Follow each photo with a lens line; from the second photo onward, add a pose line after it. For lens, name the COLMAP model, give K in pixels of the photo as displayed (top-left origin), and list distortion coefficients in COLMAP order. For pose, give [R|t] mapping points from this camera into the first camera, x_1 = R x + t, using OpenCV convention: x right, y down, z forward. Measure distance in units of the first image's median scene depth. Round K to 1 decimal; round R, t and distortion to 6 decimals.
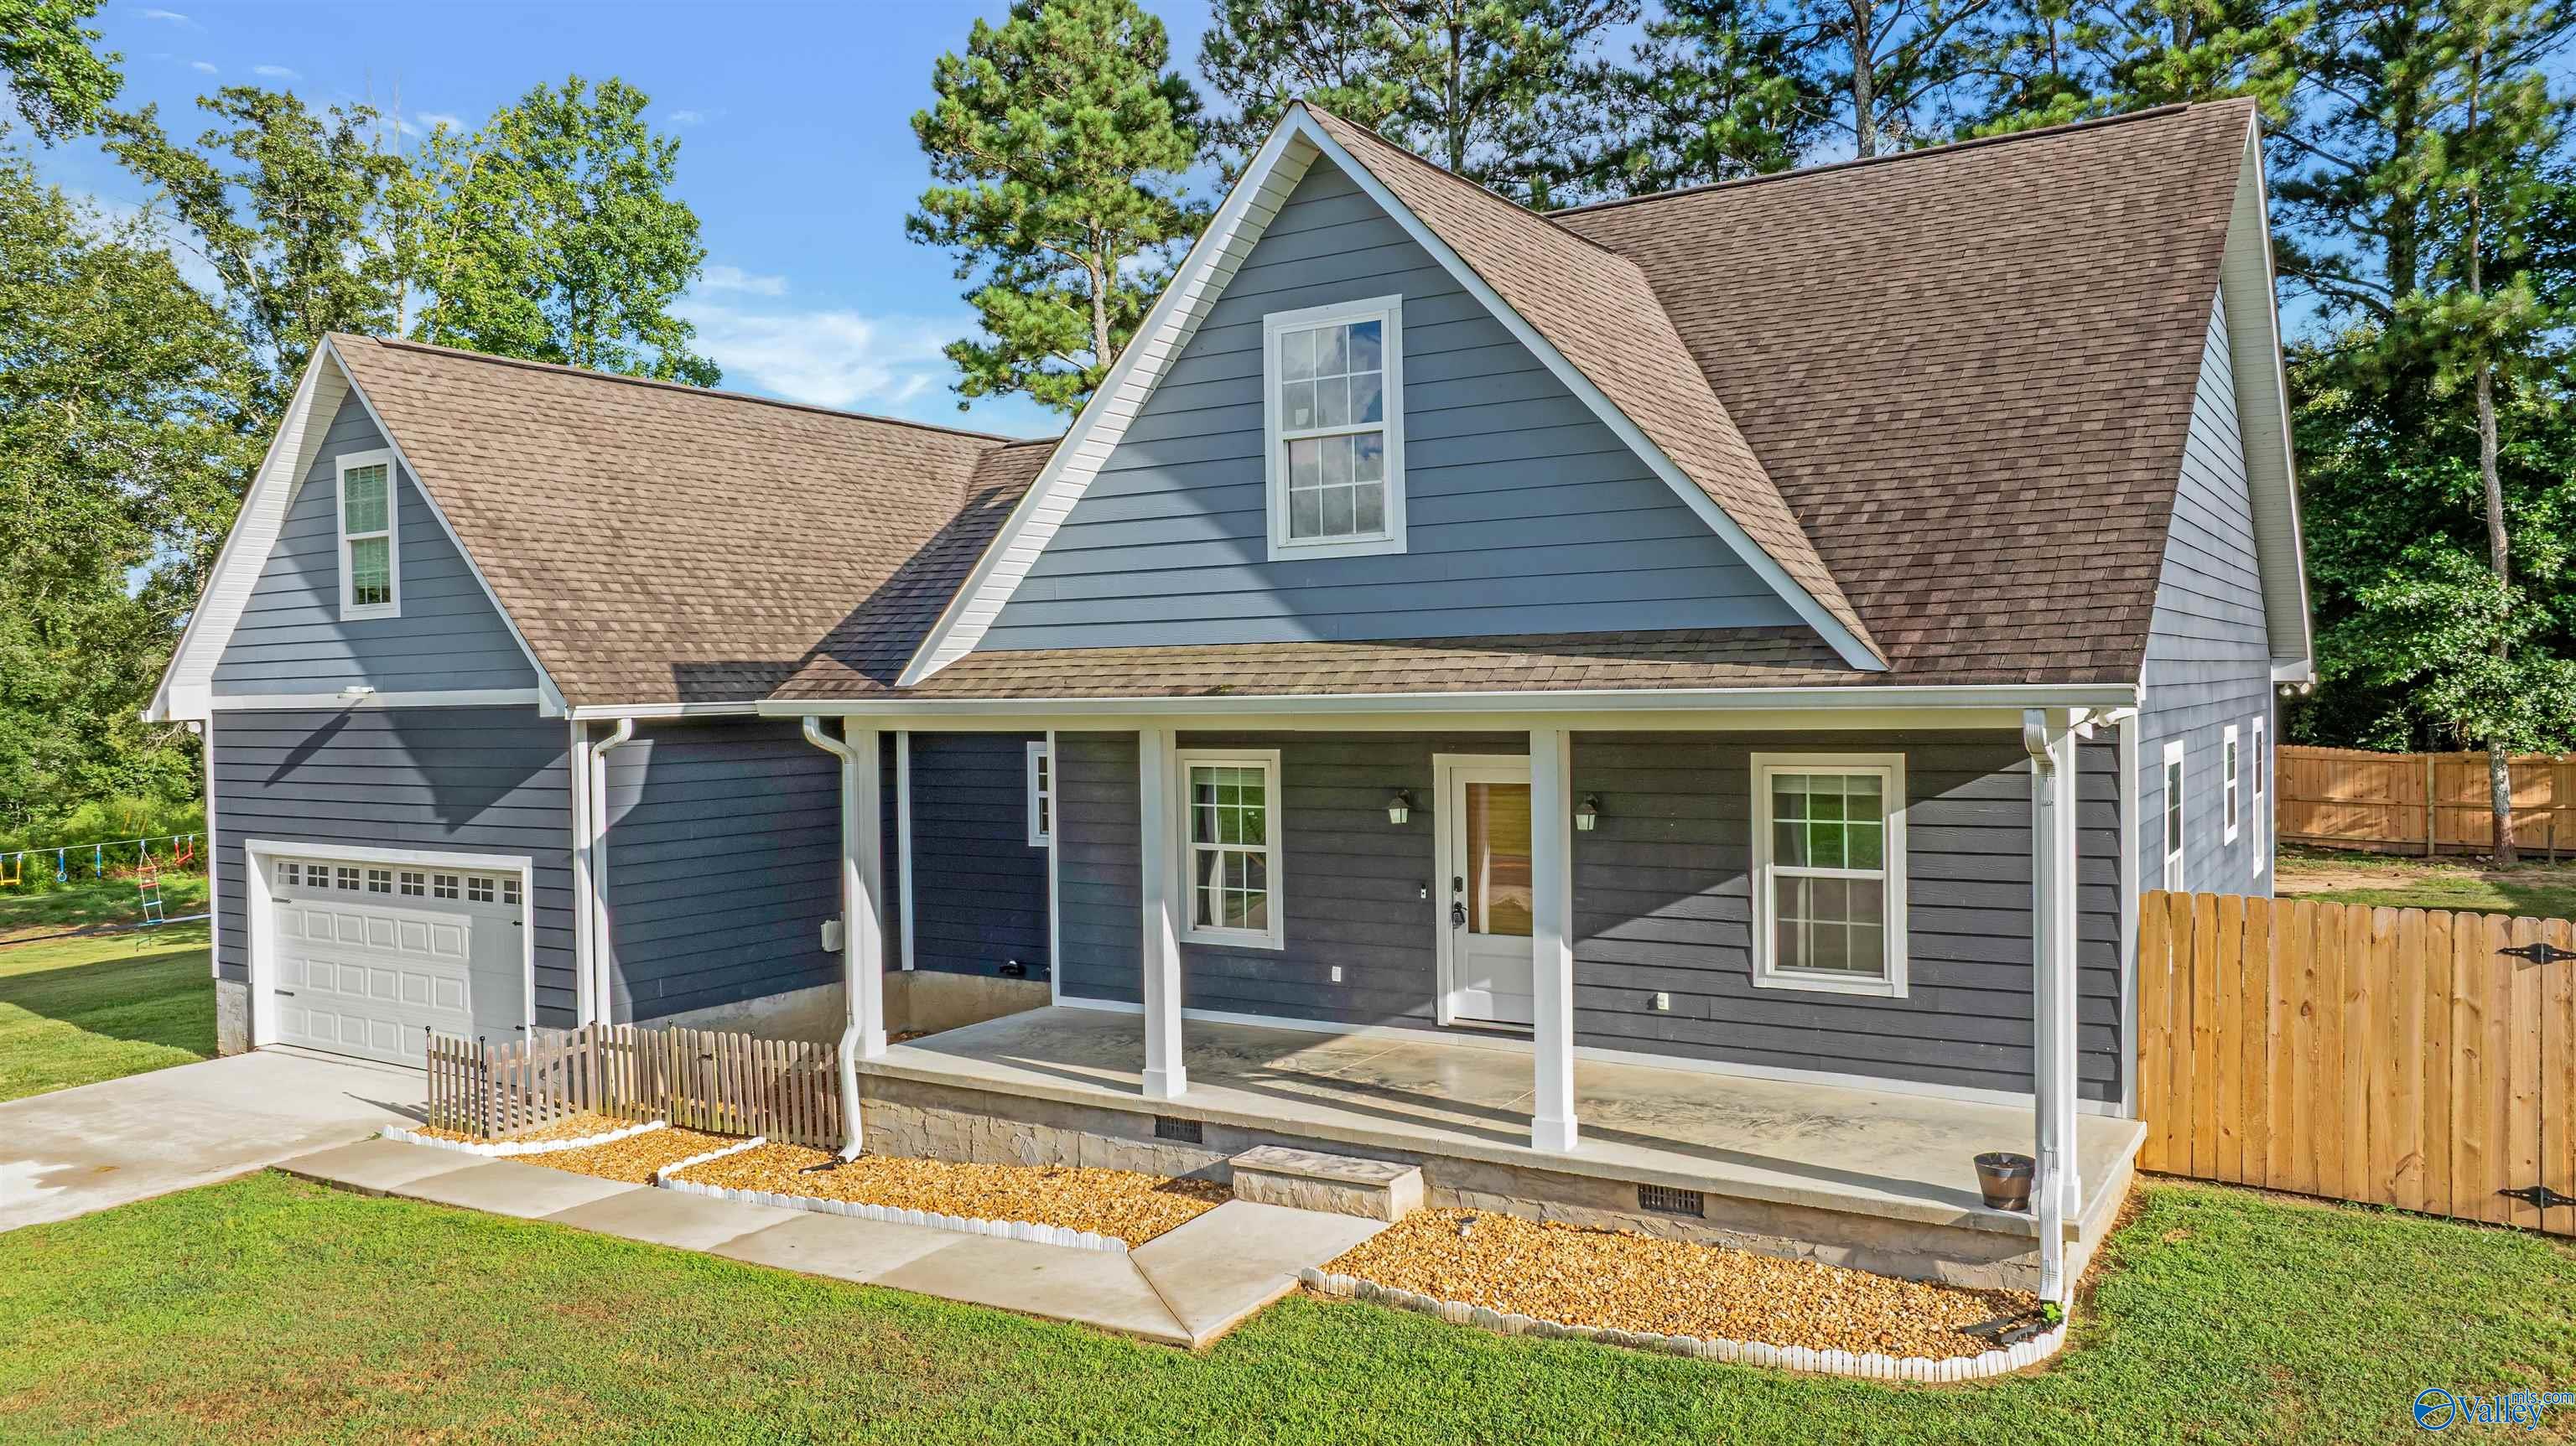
lens RADIAL K [[1811.3, 0, 1287.0], [0, 1811.3, 721.1], [0, 0, 1]] dist [-0.041505, 0.042171]
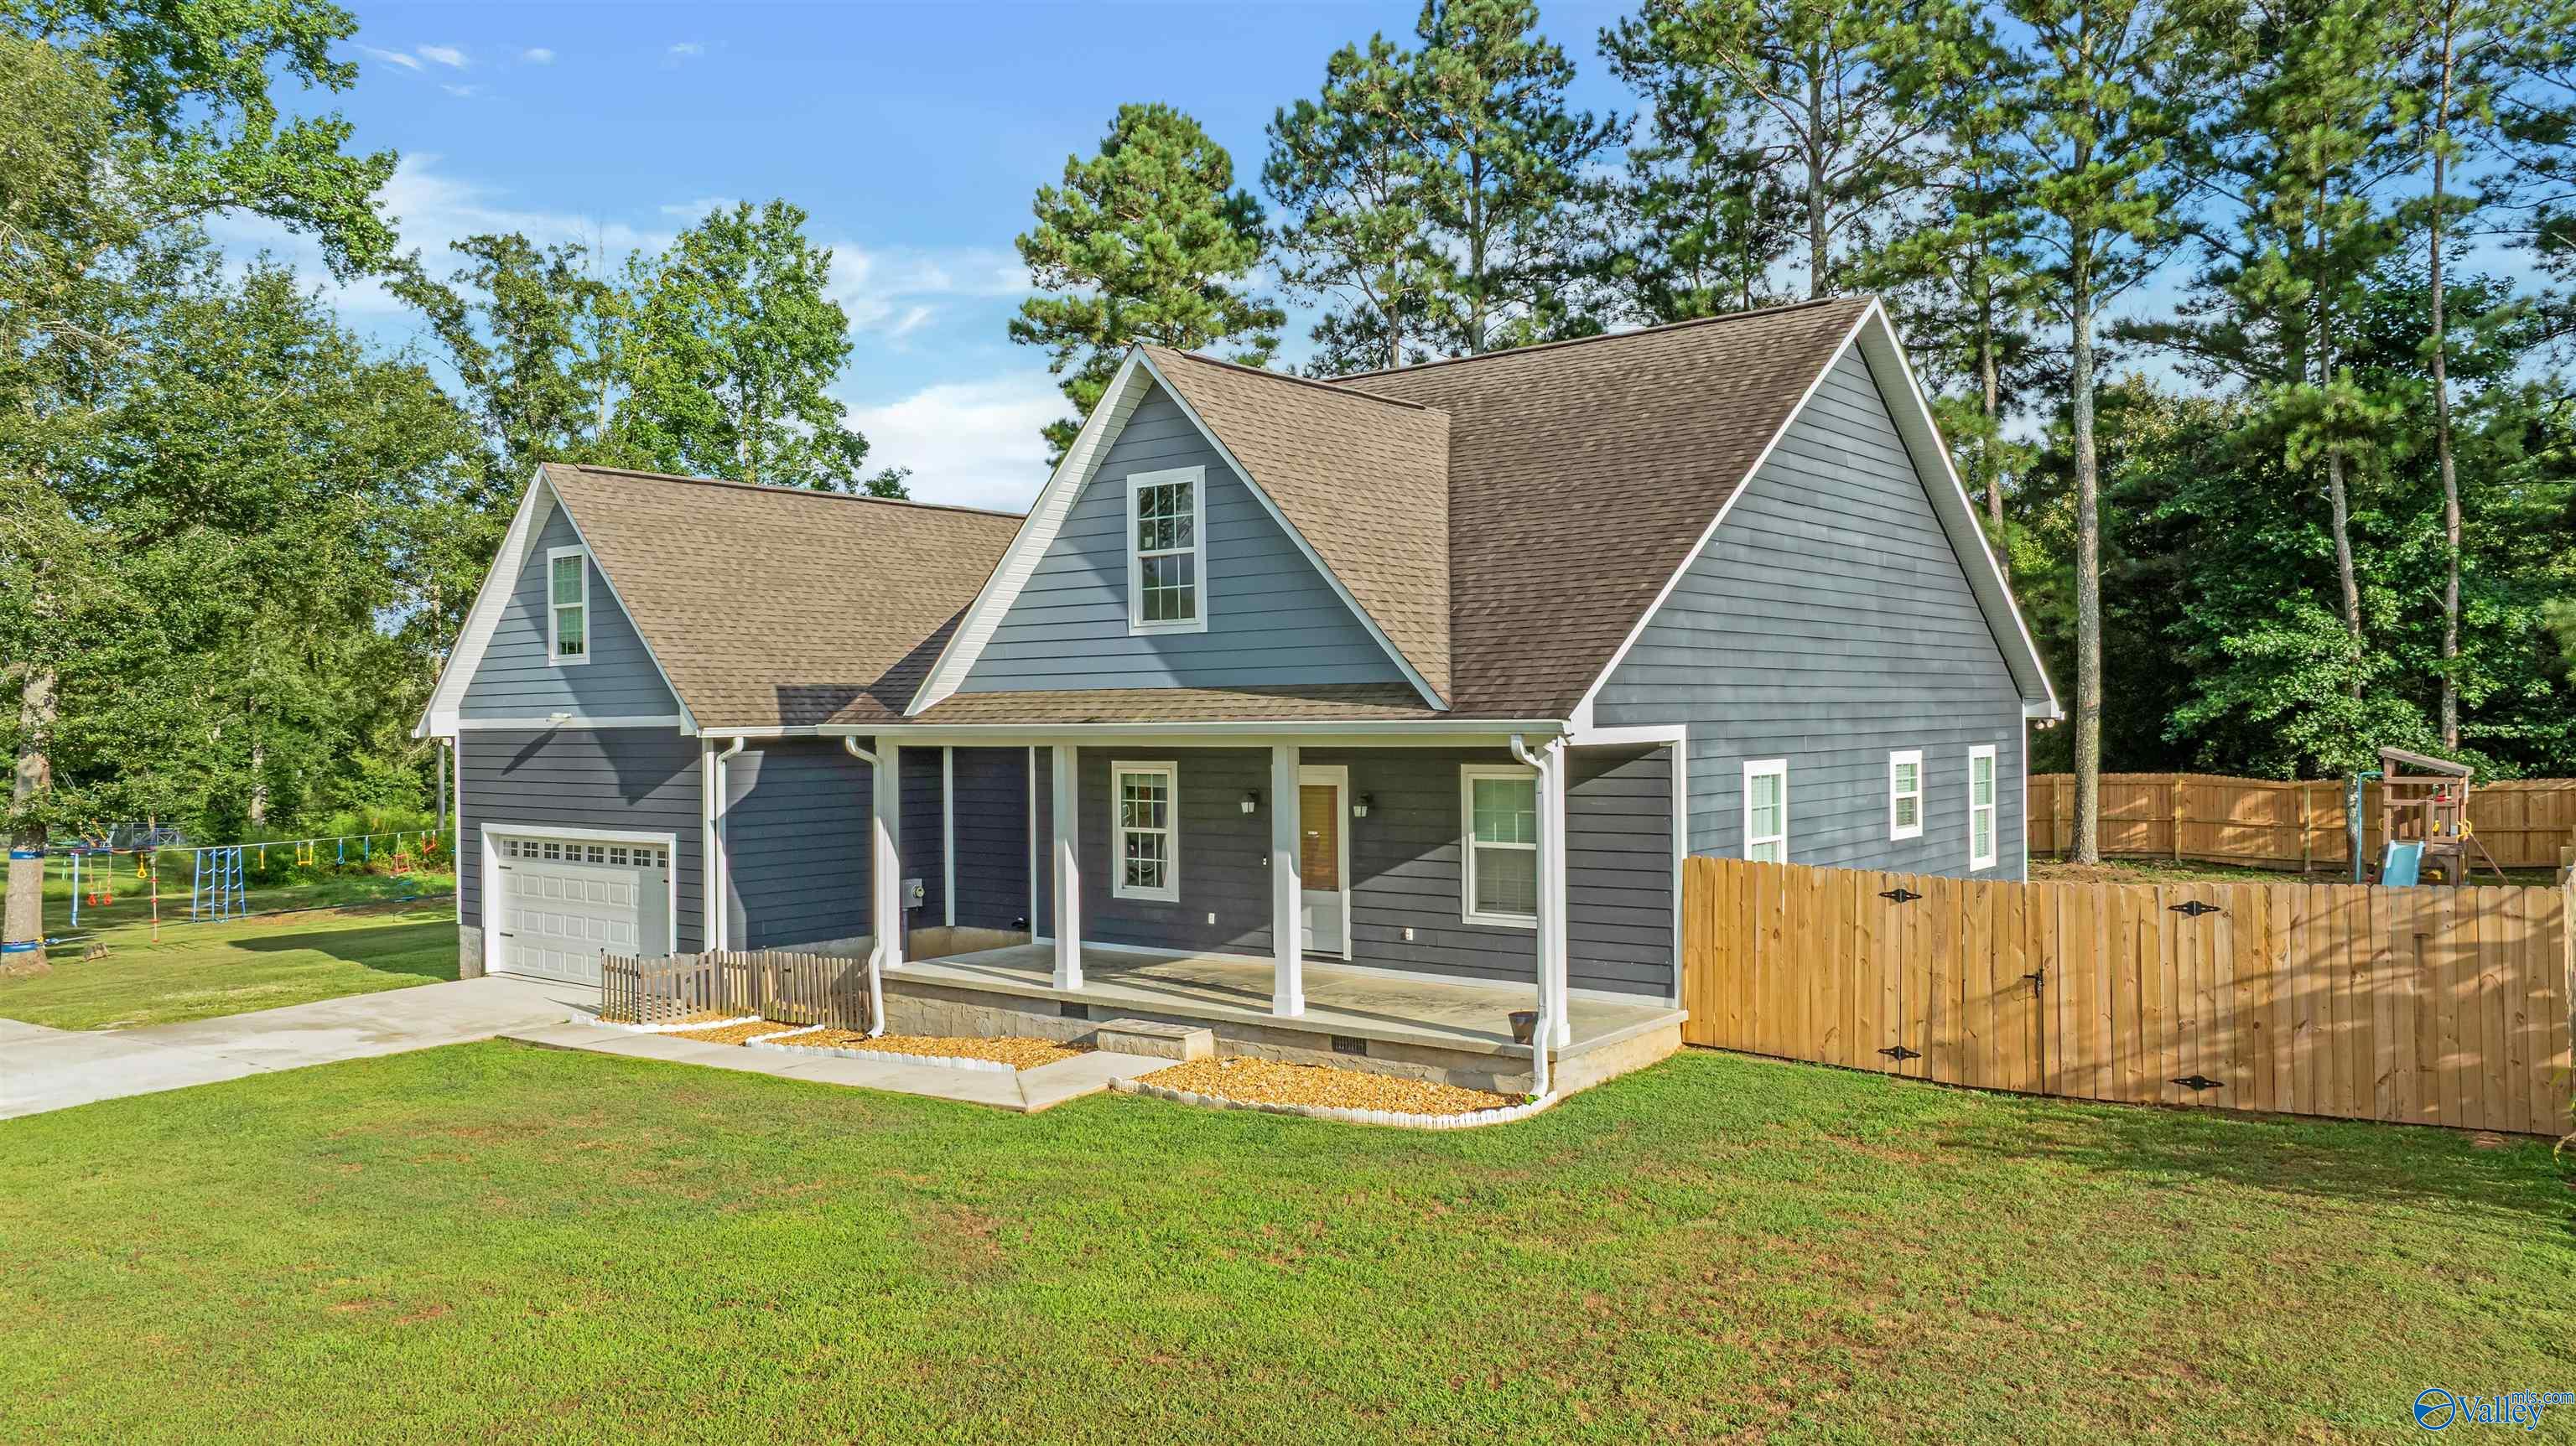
lens RADIAL K [[1803.9, 0, 1288.0], [0, 1803.9, 723.0], [0, 0, 1]] dist [-0.026338, 0.025093]
pose [[0.995272, 0.006390, -0.096915, 0.201383], [-0.007820, 0.999866, -0.014386, 0.004682], [0.096810, 0.015076, 0.995189, -0.373280]]
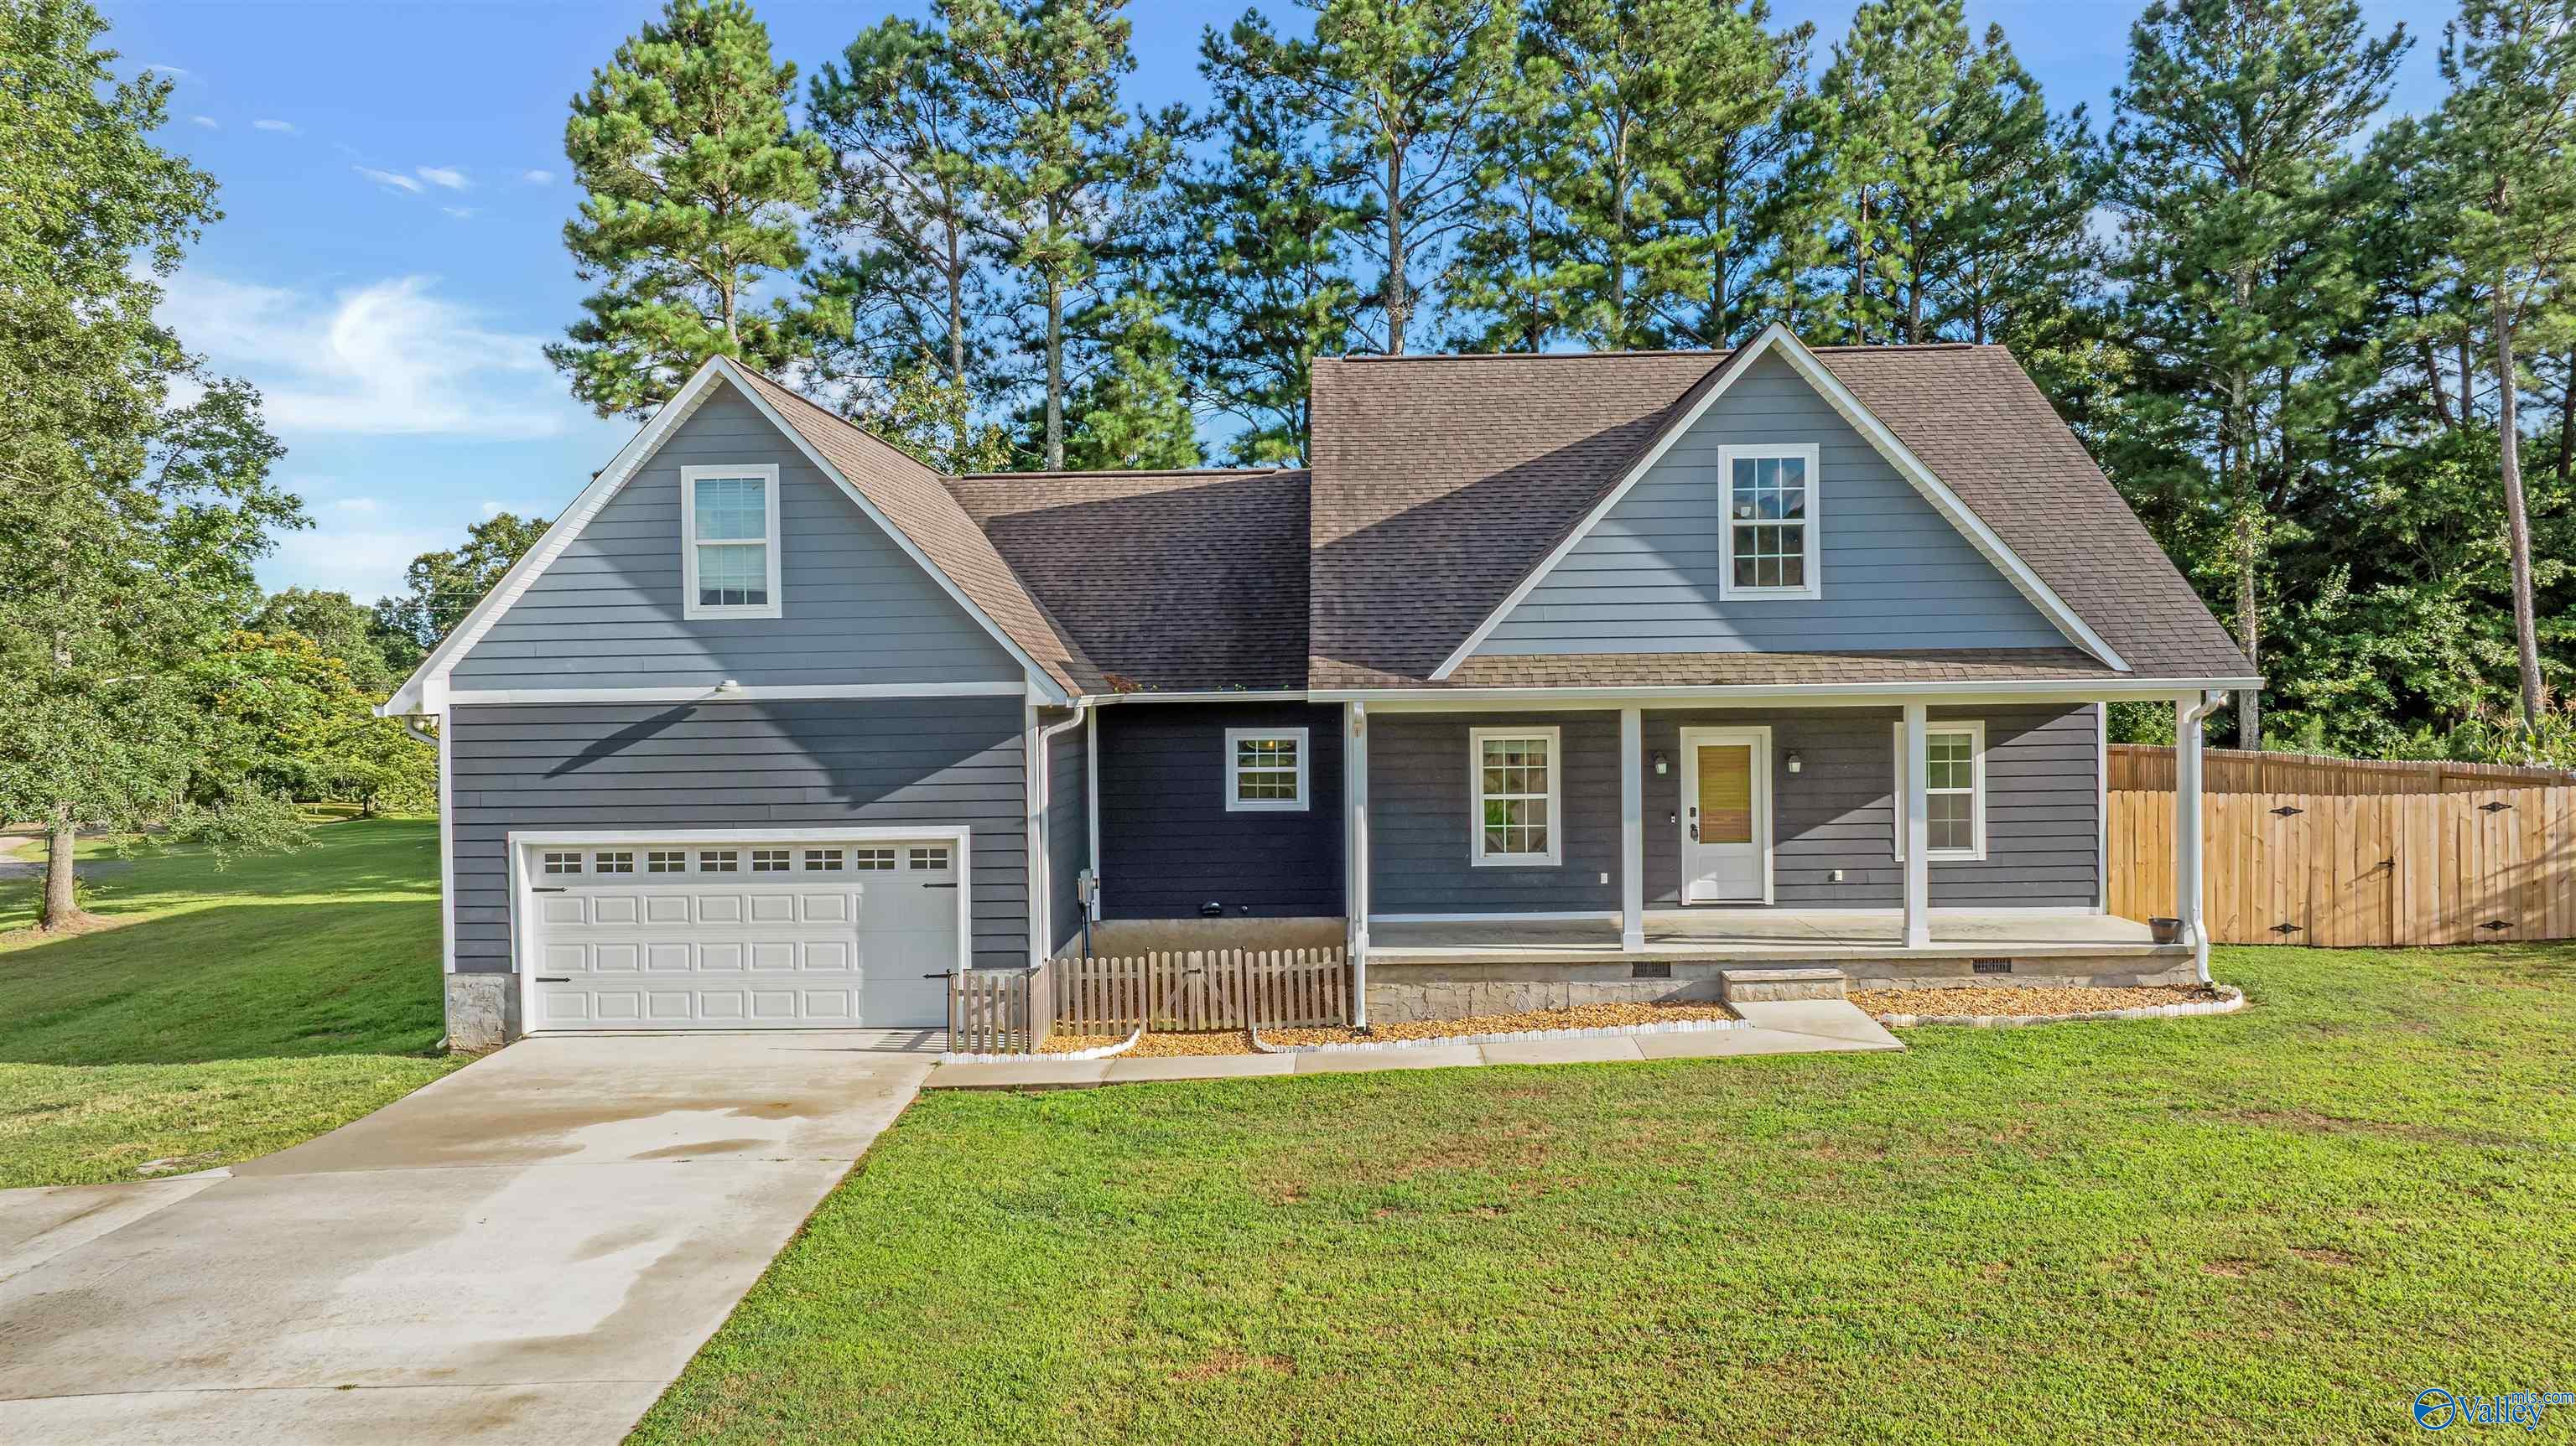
lens RADIAL K [[1803.9, 0, 1288.0], [0, 1803.9, 723.0], [0, 0, 1]] dist [-0.026338, 0.025093]
pose [[0.857839, -0.004932, 0.513895, -0.849441], [0.010380, 0.999916, -0.007731, 0.019819], [-0.513813, 0.011966, 0.857818, -0.116216]]
